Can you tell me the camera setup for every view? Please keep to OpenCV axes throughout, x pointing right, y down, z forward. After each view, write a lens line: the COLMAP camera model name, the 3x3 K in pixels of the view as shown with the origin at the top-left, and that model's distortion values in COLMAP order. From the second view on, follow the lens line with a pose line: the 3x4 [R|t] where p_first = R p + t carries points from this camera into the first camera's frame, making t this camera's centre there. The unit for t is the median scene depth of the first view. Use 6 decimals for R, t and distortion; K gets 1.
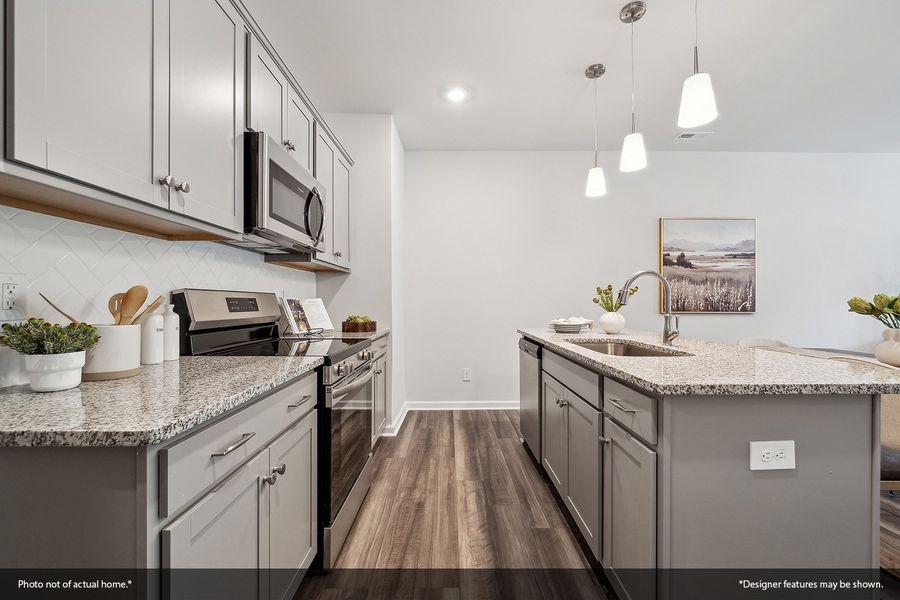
lens RADIAL K [[364.4, 0, 450.5], [0, 364.4, 302.1], [0, 0, 1]] dist [-0.001096, -0.000001]
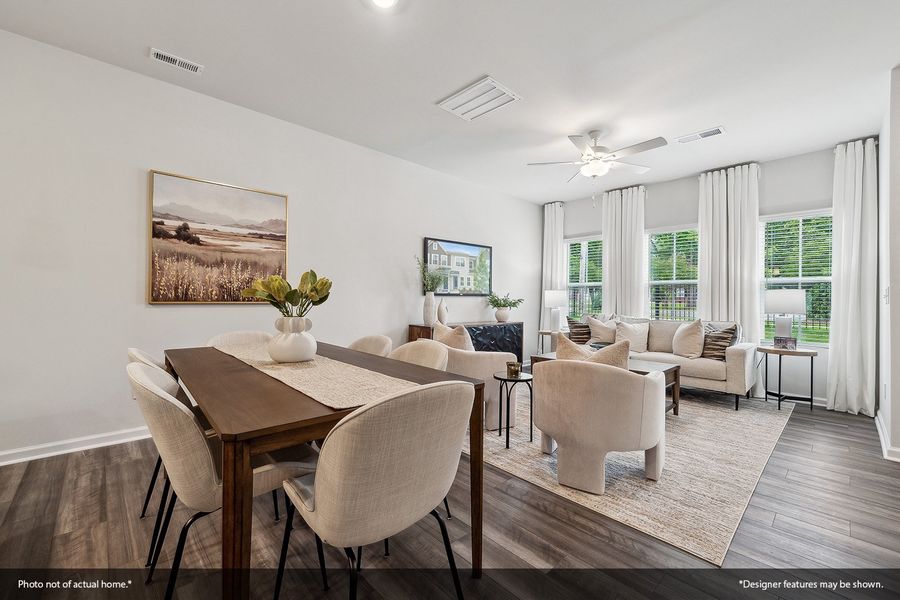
lens RADIAL K [[370.5, 0, 450.6], [0, 370.5, 295.7], [0, 0, 1]] dist [-0.001623, -0.000506]
pose [[0.732383, 0.011130, 0.680802, 0.551273], [-0.008019, 0.999938, -0.007721, 0.016388], [-0.680846, 0.000196, 0.732427, 0.073207]]
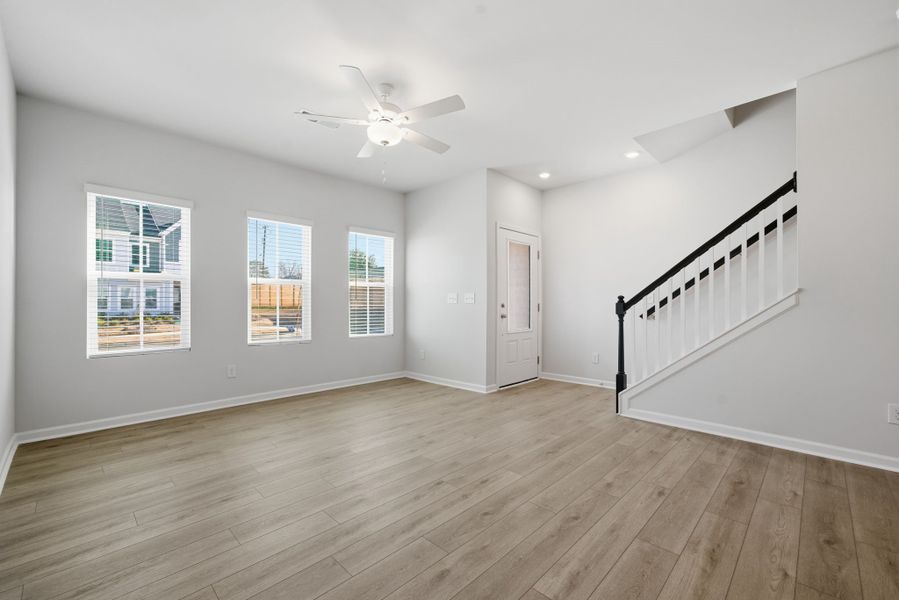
lens RADIAL K [[376.4, 0, 451.4], [0, 376.4, 301.8], [0, 0, 1]] dist [-0.001454, 0.000280]
pose [[-0.708725, 0.007827, 0.705441, 0.934297], [0.001649, 0.999954, -0.009438, 0.017886], [-0.705483, -0.005526, -0.708706, 1.143831]]
